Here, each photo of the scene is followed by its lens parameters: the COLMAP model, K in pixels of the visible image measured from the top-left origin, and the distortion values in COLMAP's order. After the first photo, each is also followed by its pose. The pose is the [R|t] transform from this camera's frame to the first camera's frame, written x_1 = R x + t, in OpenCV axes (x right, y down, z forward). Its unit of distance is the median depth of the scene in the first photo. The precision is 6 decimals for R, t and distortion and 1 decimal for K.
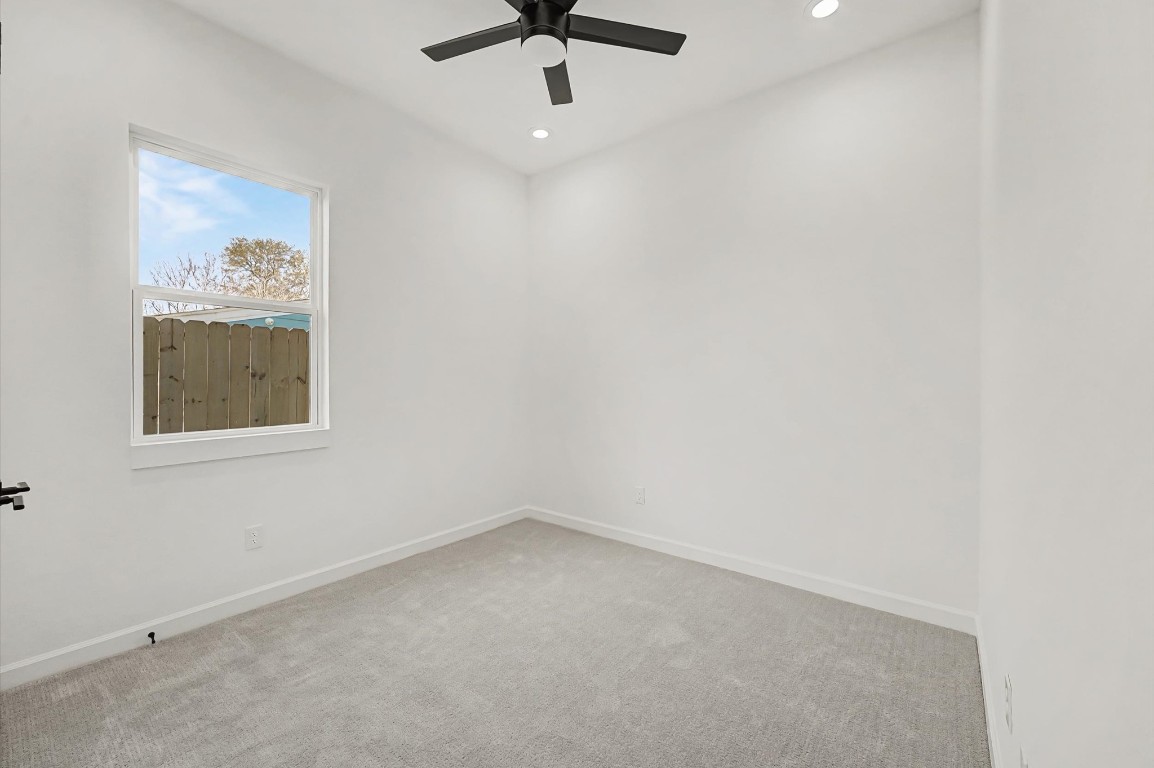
lens RADIAL K [[464.8, 0, 573.1], [0, 464.8, 373.8], [0, 0, 1]] dist [-0.002275, 0.000007]
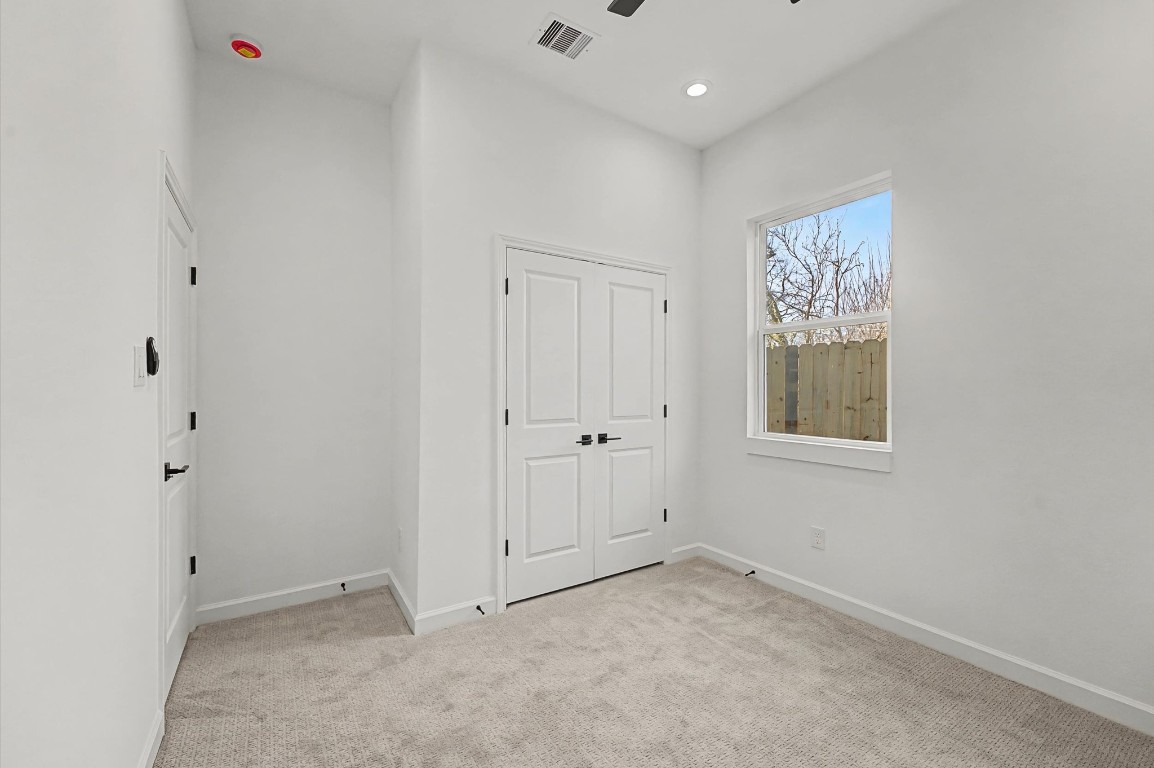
lens RADIAL K [[464.8, 0, 574.8], [0, 464.8, 388.8], [0, 0, 1]] dist [-0.002275, 0.000007]
pose [[-0.304794, -0.000512, -0.952418, 0.122455], [0.004402, 0.999988, -0.001946, 0.000342], [0.952408, -0.004786, -0.304788, 0.182405]]
